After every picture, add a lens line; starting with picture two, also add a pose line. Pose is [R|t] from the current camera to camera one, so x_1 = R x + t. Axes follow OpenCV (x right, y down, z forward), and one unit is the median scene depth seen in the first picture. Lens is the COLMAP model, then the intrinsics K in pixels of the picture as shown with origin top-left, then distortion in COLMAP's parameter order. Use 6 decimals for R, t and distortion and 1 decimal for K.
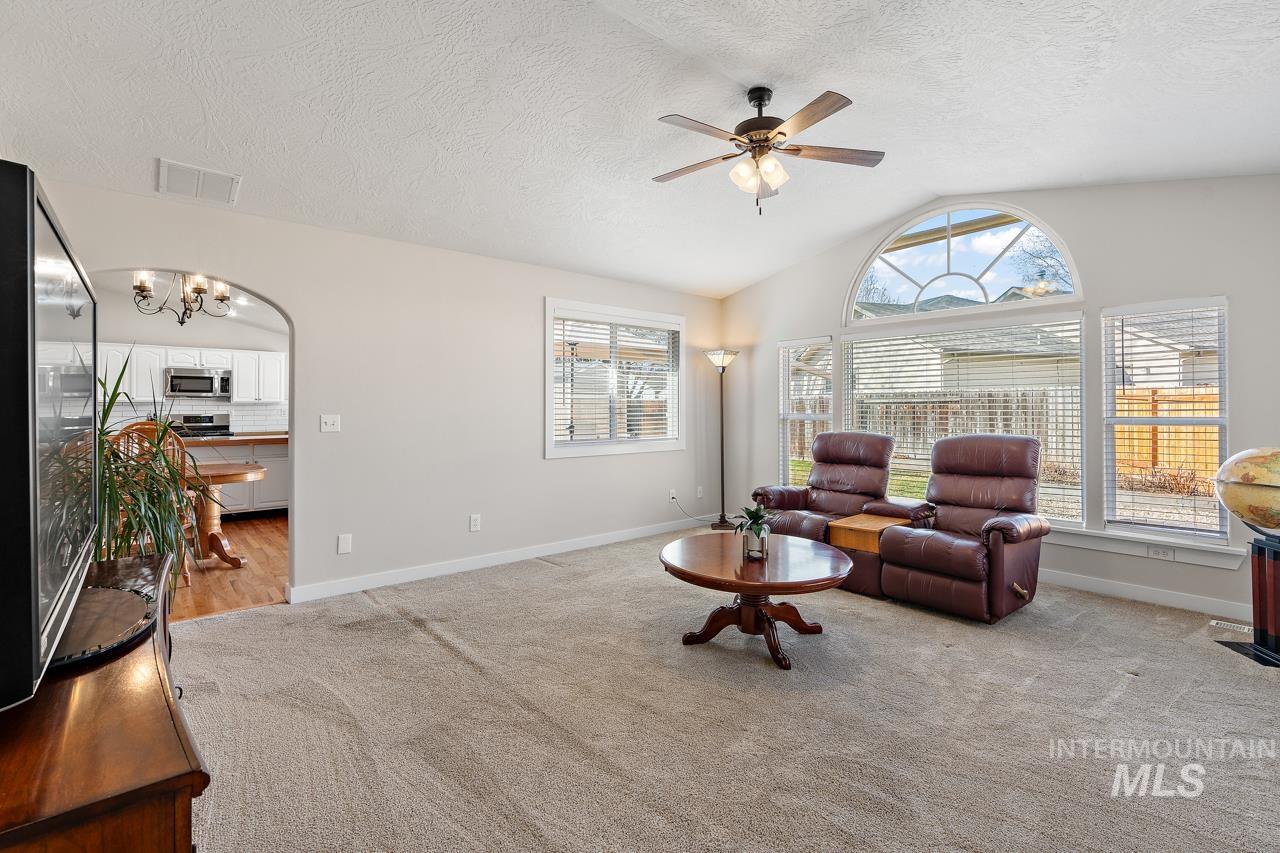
lens RADIAL K [[582.7, 0, 640.8], [0, 582.7, 404.9], [0, 0, 1]] dist [-0.013267, 0.000057]
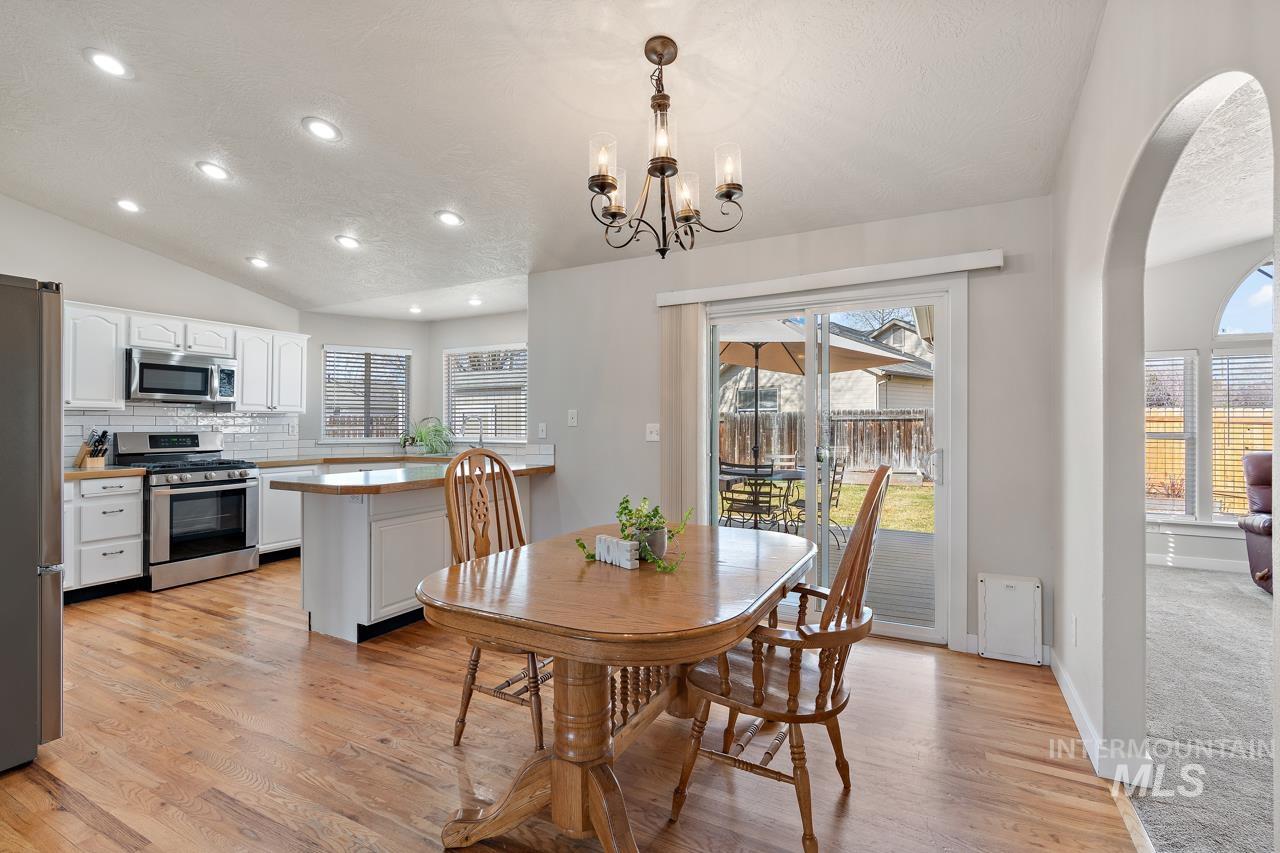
lens RADIAL K [[584.7, 0, 640.8], [0, 584.7, 421.8], [0, 0, 1]] dist [-0.001952, 0.000731]
pose [[0.927573, 0.006100, 0.373592, -0.567982], [-0.006893, 0.999976, 0.000785, 0.002490], [-0.373579, -0.003304, 0.927593, 0.293002]]
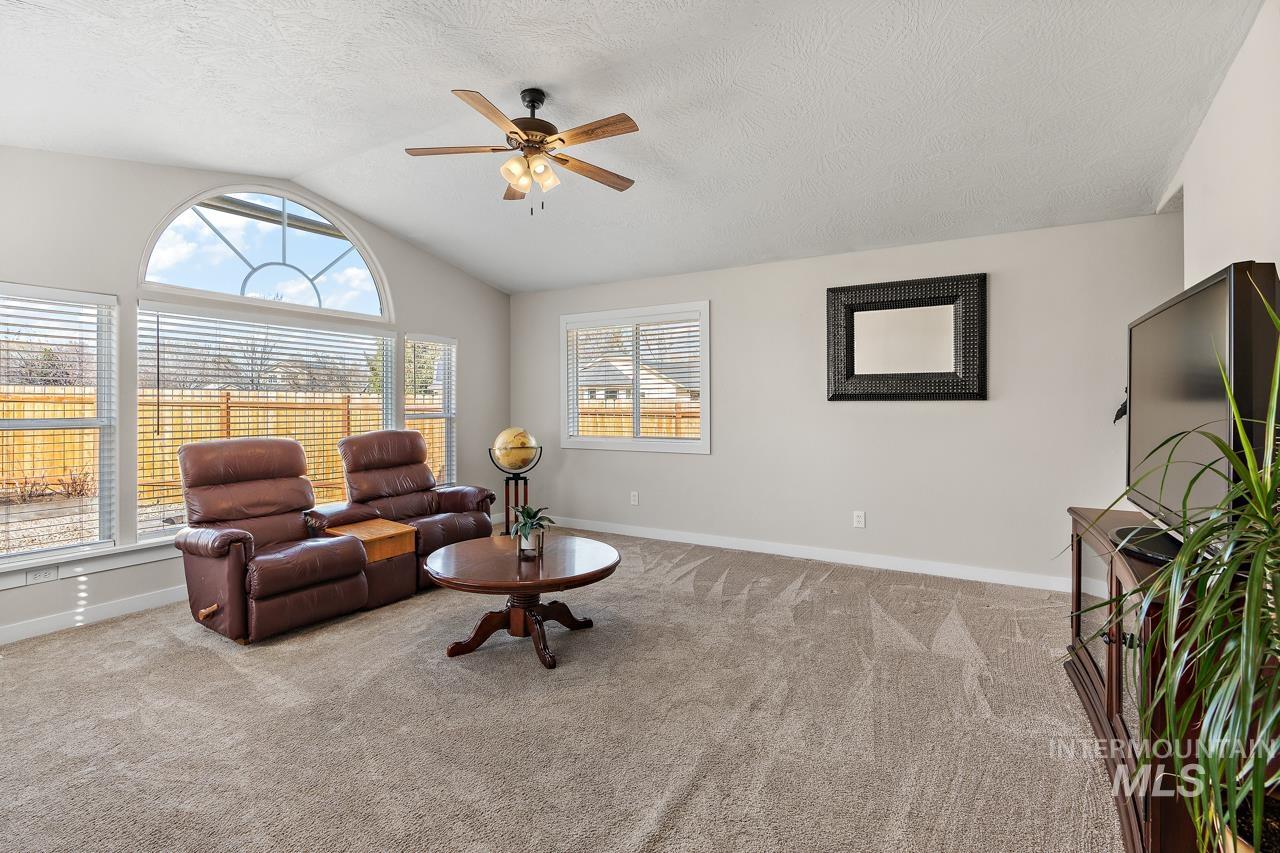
lens RADIAL K [[582.7, 0, 640.8], [0, 582.7, 404.9], [0, 0, 1]] dist [-0.013267, 0.000057]
pose [[-0.328269, 0.005224, 0.944570, -0.300893], [-0.000829, 0.999983, -0.005819, 0.003255], [-0.944584, -0.002693, -0.328259, 0.429440]]
